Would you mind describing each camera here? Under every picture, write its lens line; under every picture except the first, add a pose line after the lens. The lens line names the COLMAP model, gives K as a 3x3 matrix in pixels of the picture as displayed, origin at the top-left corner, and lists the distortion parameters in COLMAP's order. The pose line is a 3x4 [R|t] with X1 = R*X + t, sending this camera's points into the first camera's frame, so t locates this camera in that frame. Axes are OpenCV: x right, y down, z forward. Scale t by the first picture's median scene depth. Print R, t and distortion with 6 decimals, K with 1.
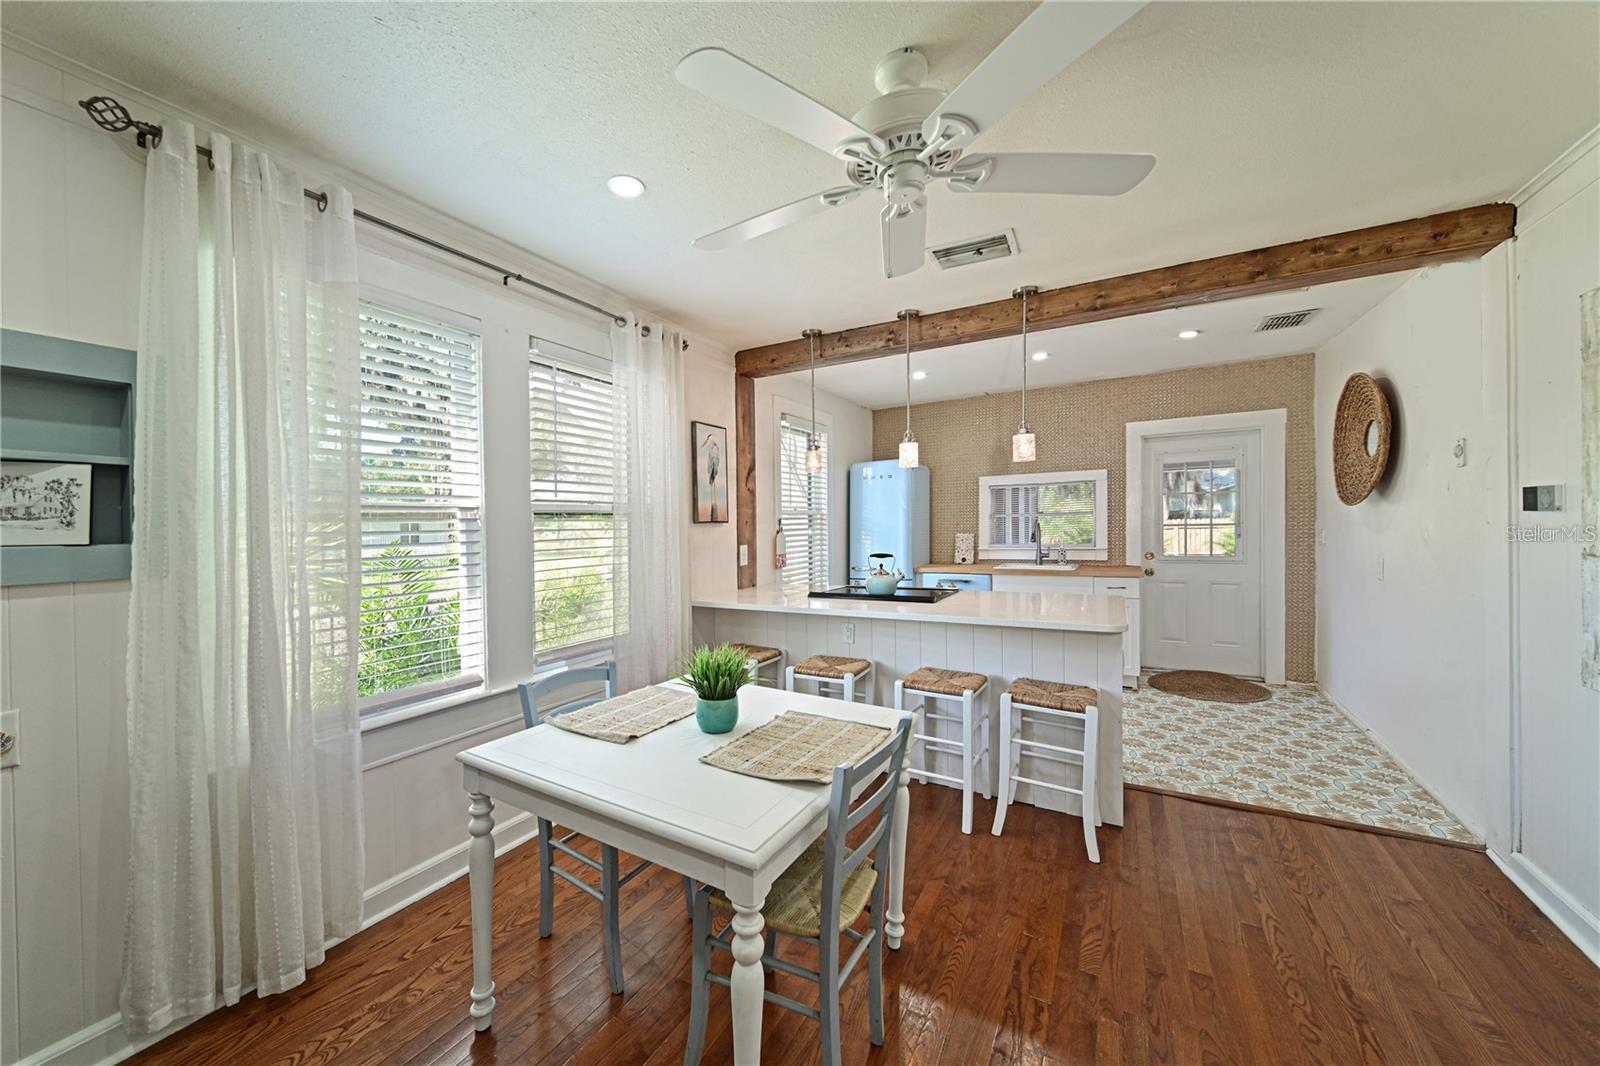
lens RADIAL K [[552.6, 0, 791.5], [0, 552.6, 533.7], [0, 0, 1]] dist [0.011329, 0.000068]
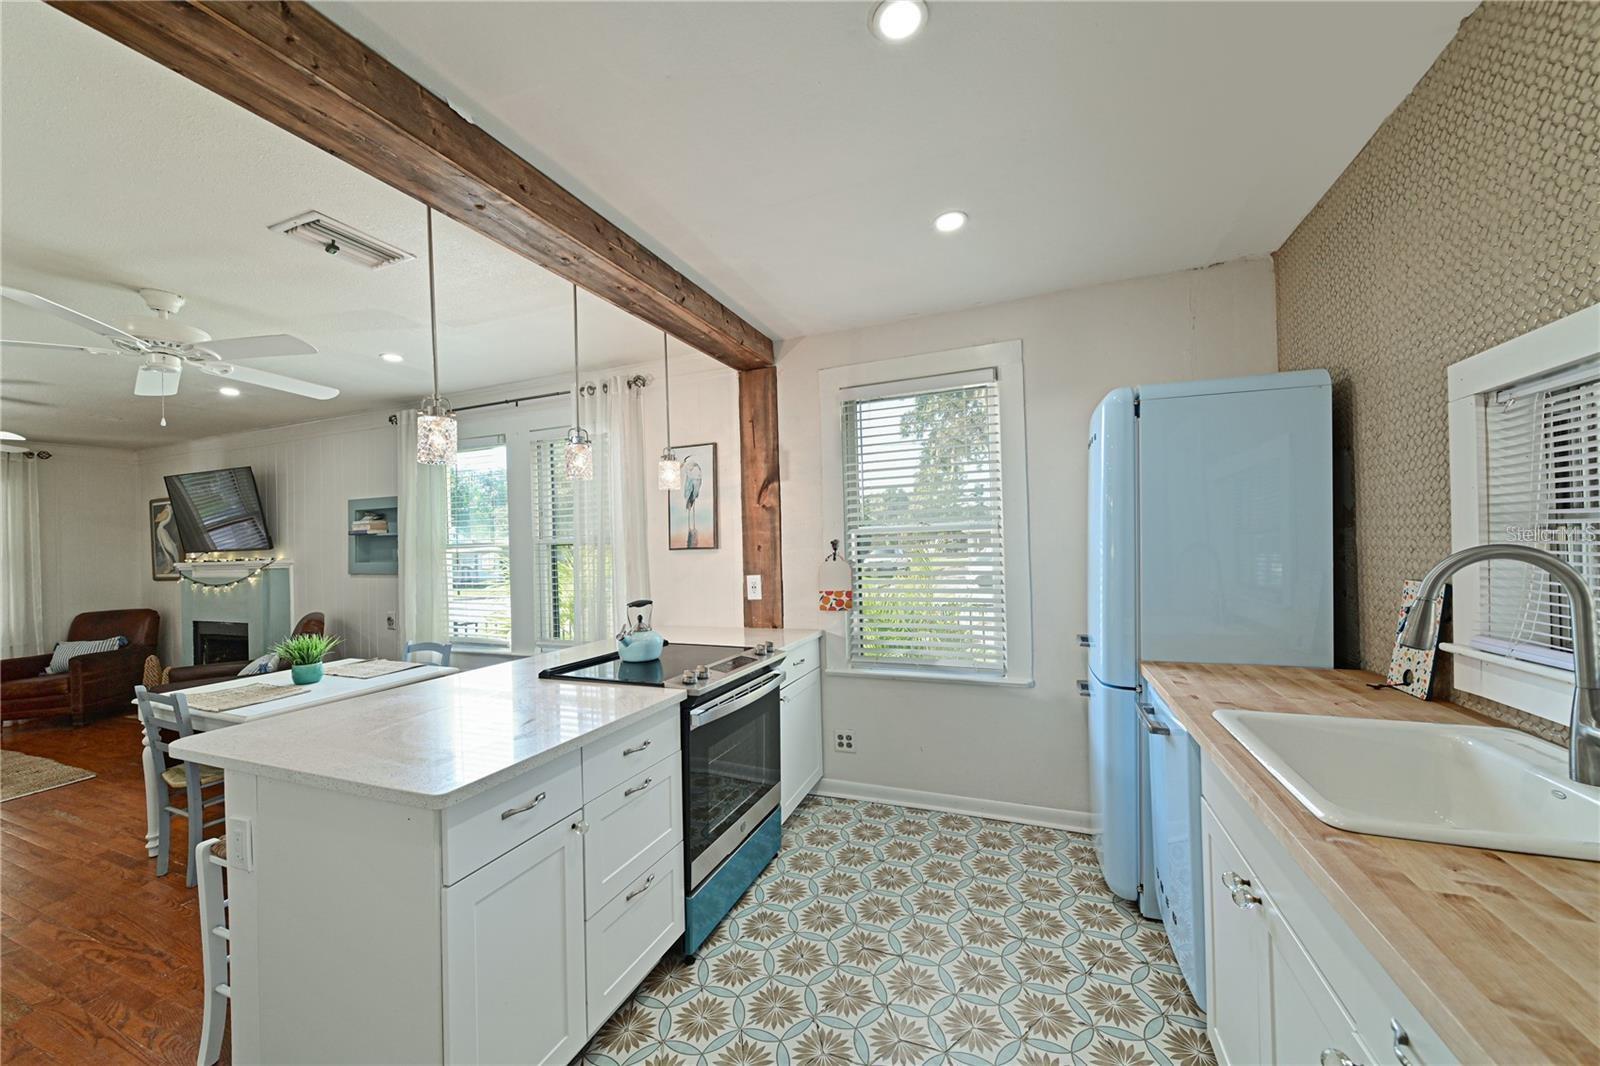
lens RADIAL K [[594.0, 0, 807.9], [0, 594.0, 543.1], [0, 0, 1]] dist [0.002777, -0.000573]
pose [[0.154743, 0.011548, -0.987887, 0.780439], [0.007071, 0.999893, 0.012796, -0.036919], [0.987929, -0.008965, 0.154645, 0.916346]]
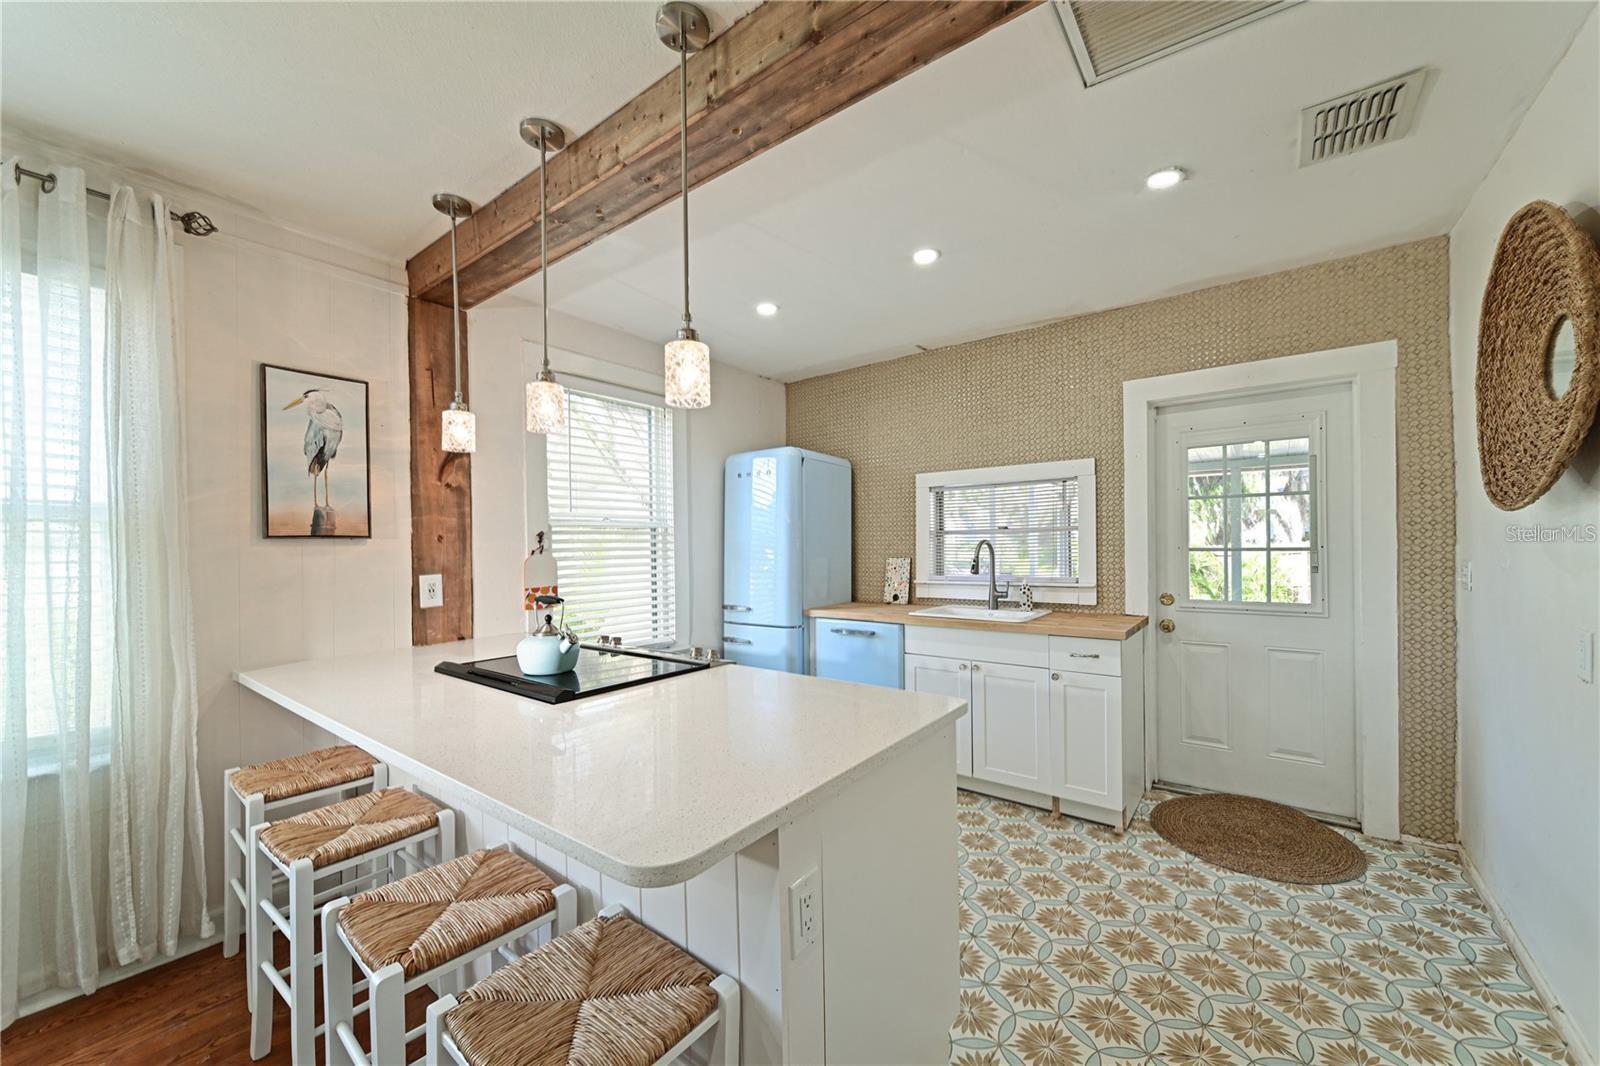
lens RADIAL K [[594.0, 0, 807.9], [0, 594.0, 543.1], [0, 0, 1]] dist [0.002777, -0.000573]
pose [[0.993458, 0.009604, -0.113797, 0.400001], [-0.011552, 0.999798, -0.016476, -0.008310], [0.113616, 0.017682, 0.993367, 0.373202]]
